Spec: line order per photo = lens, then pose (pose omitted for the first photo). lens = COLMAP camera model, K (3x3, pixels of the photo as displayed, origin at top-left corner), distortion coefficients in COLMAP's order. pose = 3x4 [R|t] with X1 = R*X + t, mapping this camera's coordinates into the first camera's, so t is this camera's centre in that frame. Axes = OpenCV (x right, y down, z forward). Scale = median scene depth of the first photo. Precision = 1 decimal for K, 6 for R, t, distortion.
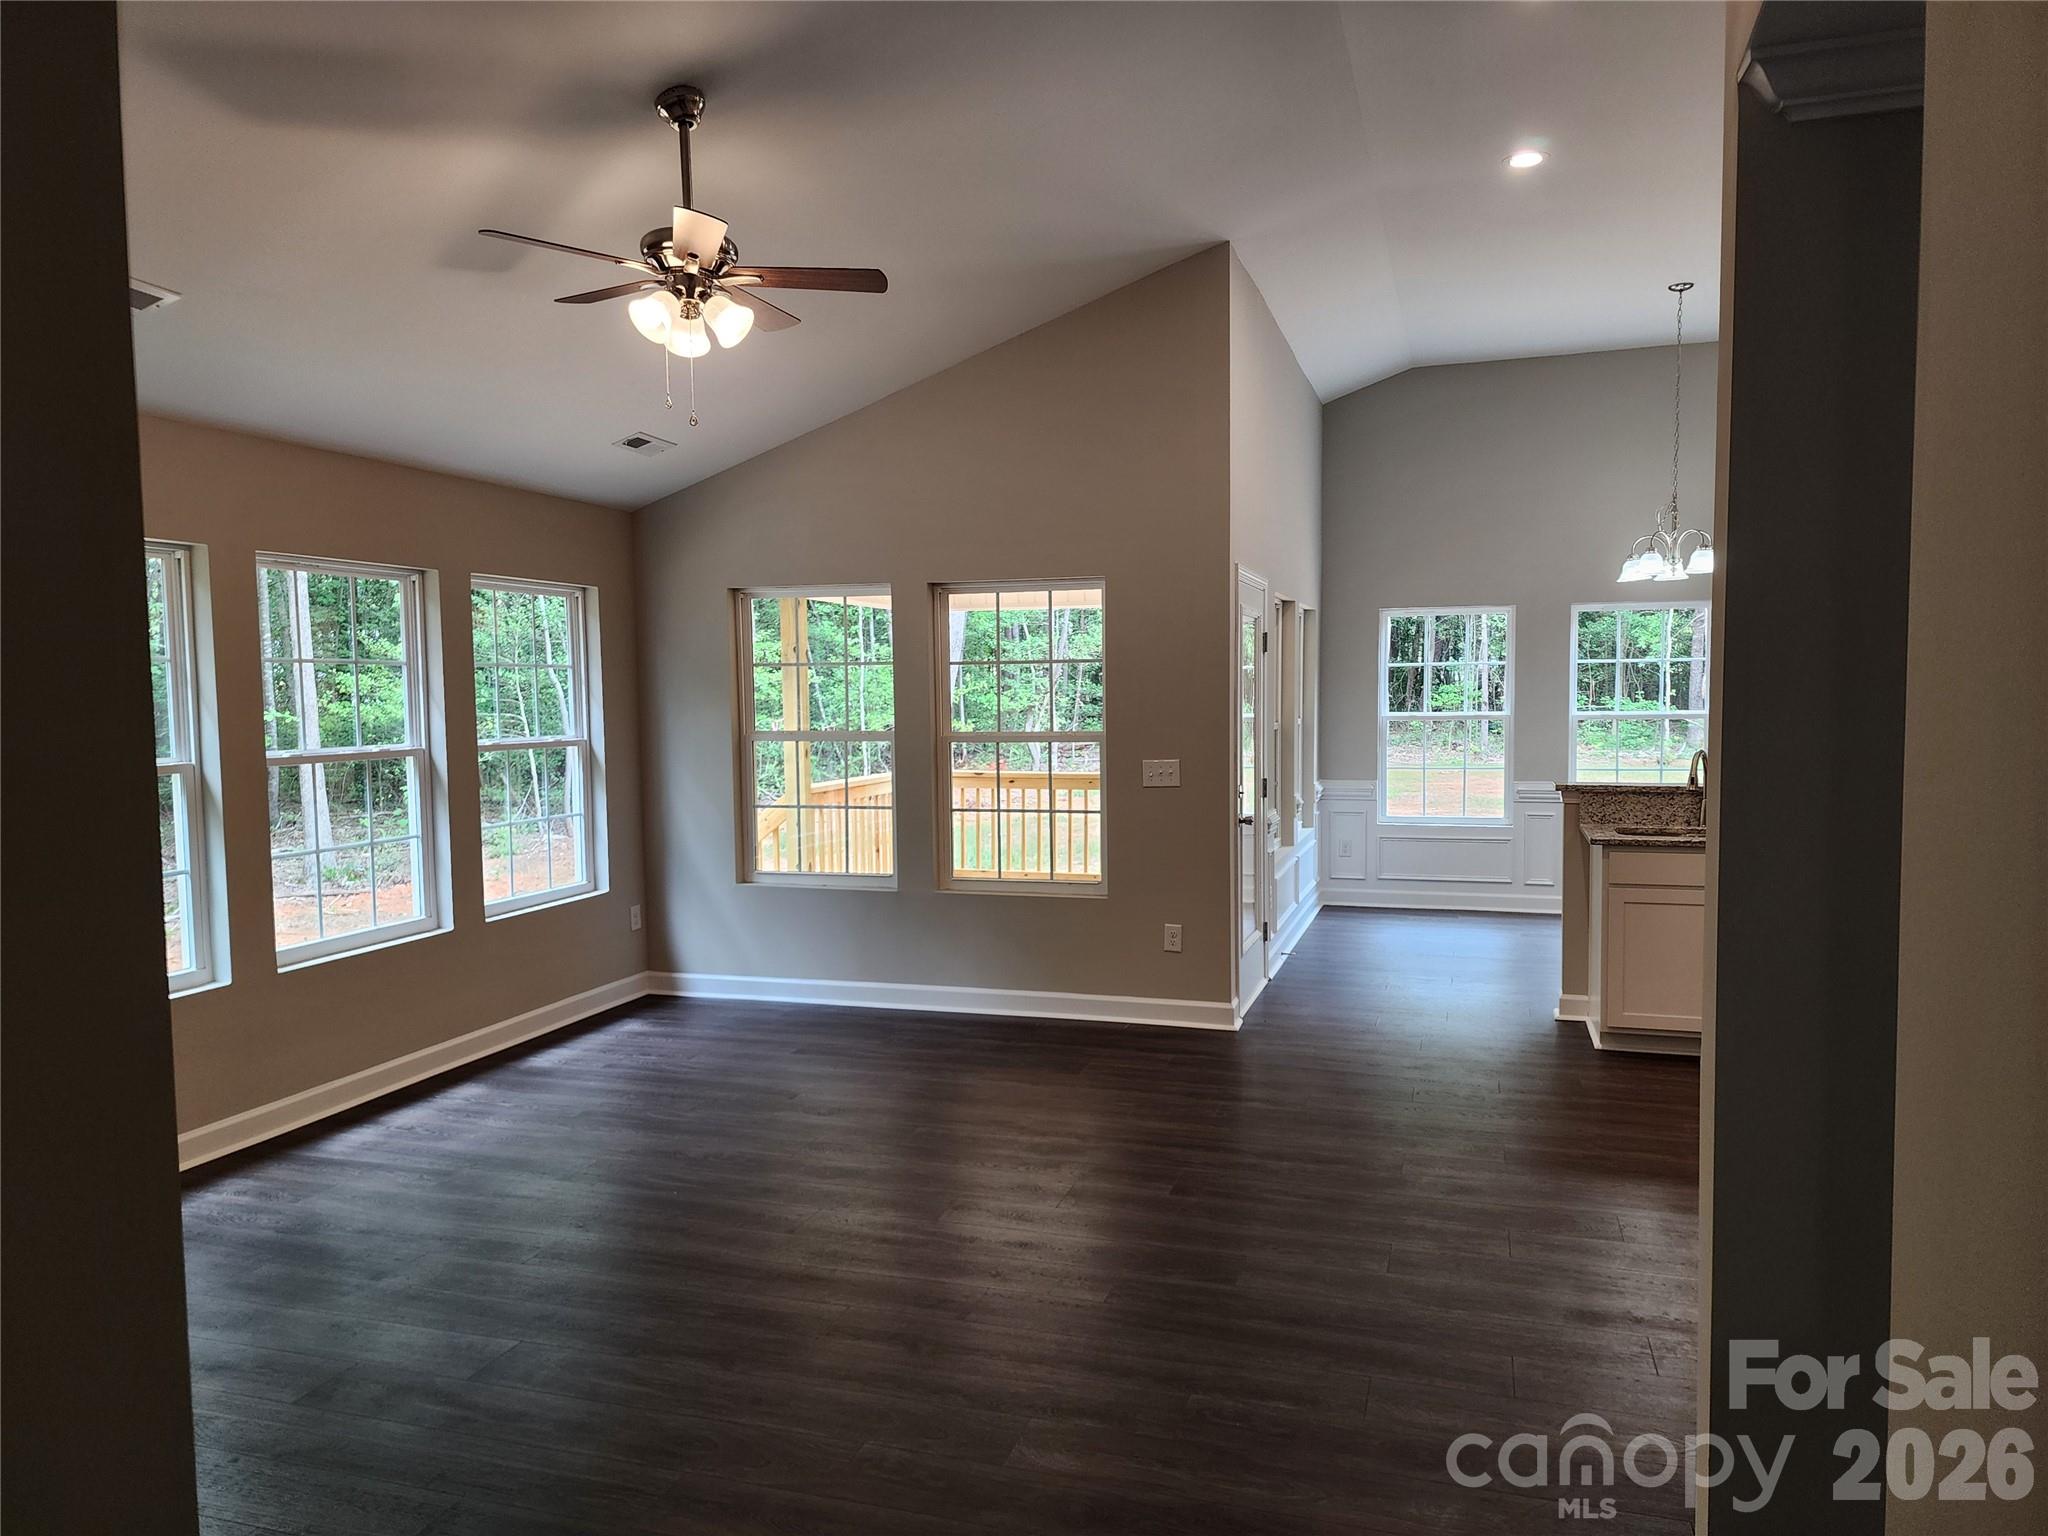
lens RADIAL K [[1358.0, 0, 1033.3], [0, 1358.0, 771.0], [0, 0, 1]] dist [0.045991, -0.001780]
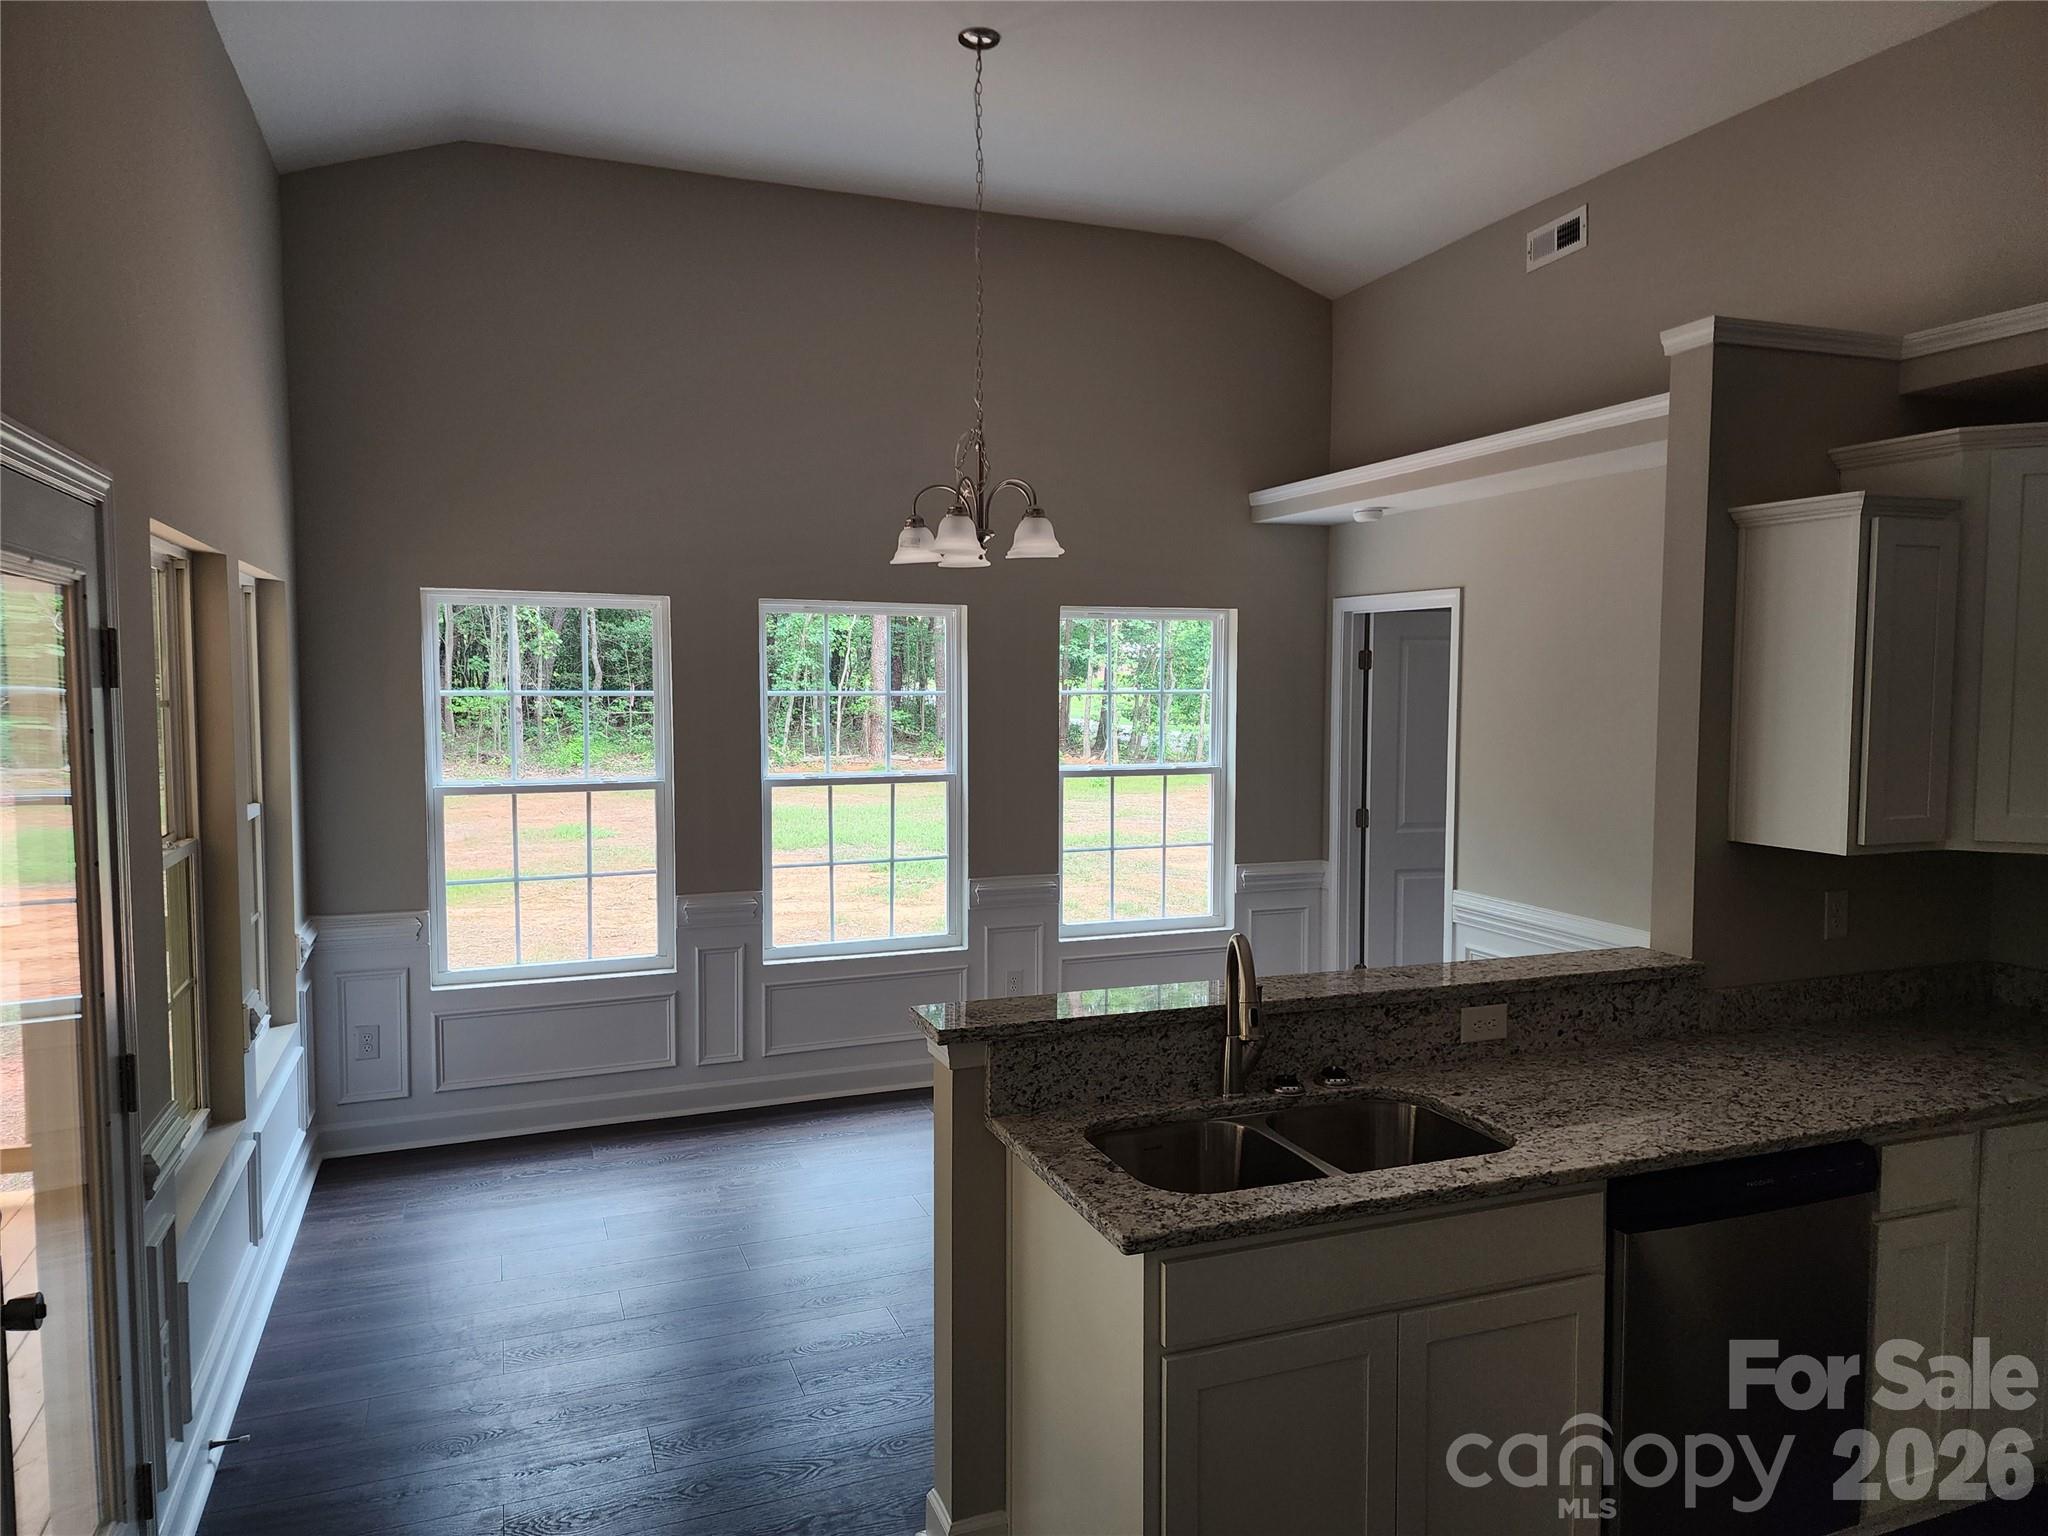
lens RADIAL K [[1358.0, 0, 1033.3], [0, 1358.0, 771.0], [0, 0, 1]] dist [0.045991, -0.001780]
pose [[0.769582, -0.031405, 0.637775, 0.097579], [0.028756, 0.999481, 0.014516, -0.050060], [-0.637900, 0.007169, 0.770086, 0.450274]]
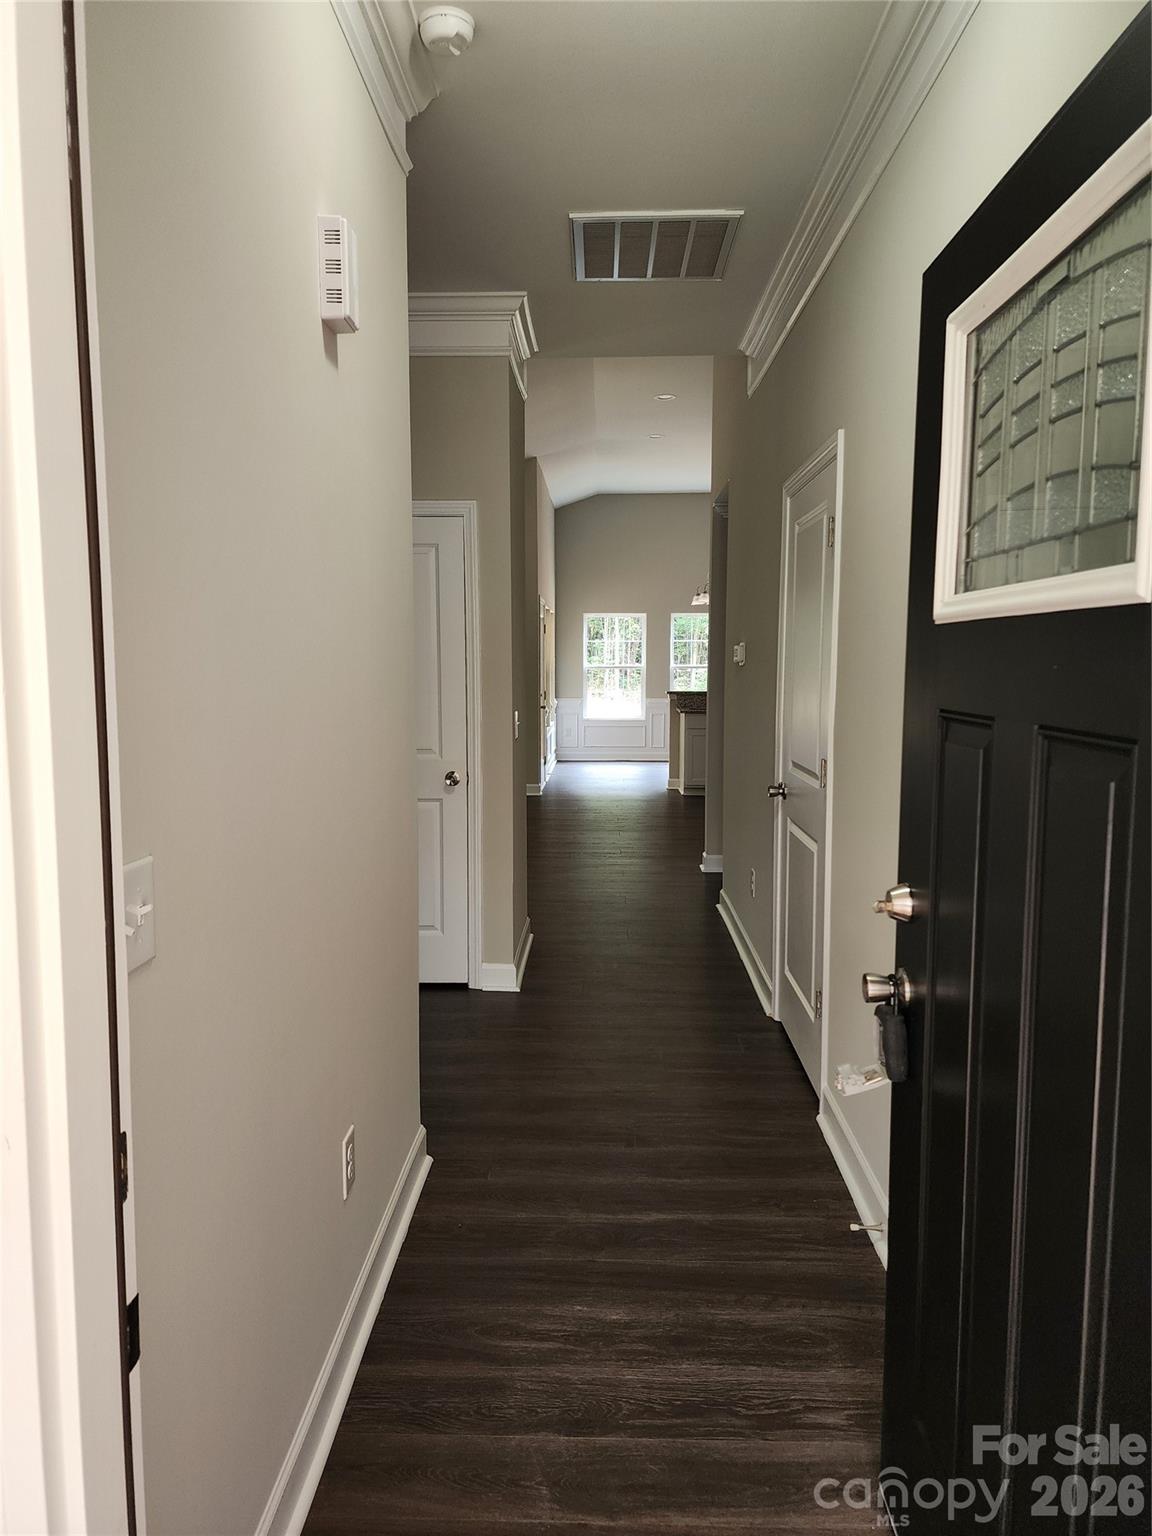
lens RADIAL K [[1018.5, 0, 576.0], [0, 1018.5, 768.0], [0, 0, 1]] dist [0.045991, -0.001780]
pose [[0.959445, -0.022273, 0.281014, -0.187576], [0.009629, 0.998881, 0.046296, 0.040382], [-0.281731, -0.041713, 0.958586, -0.457806]]
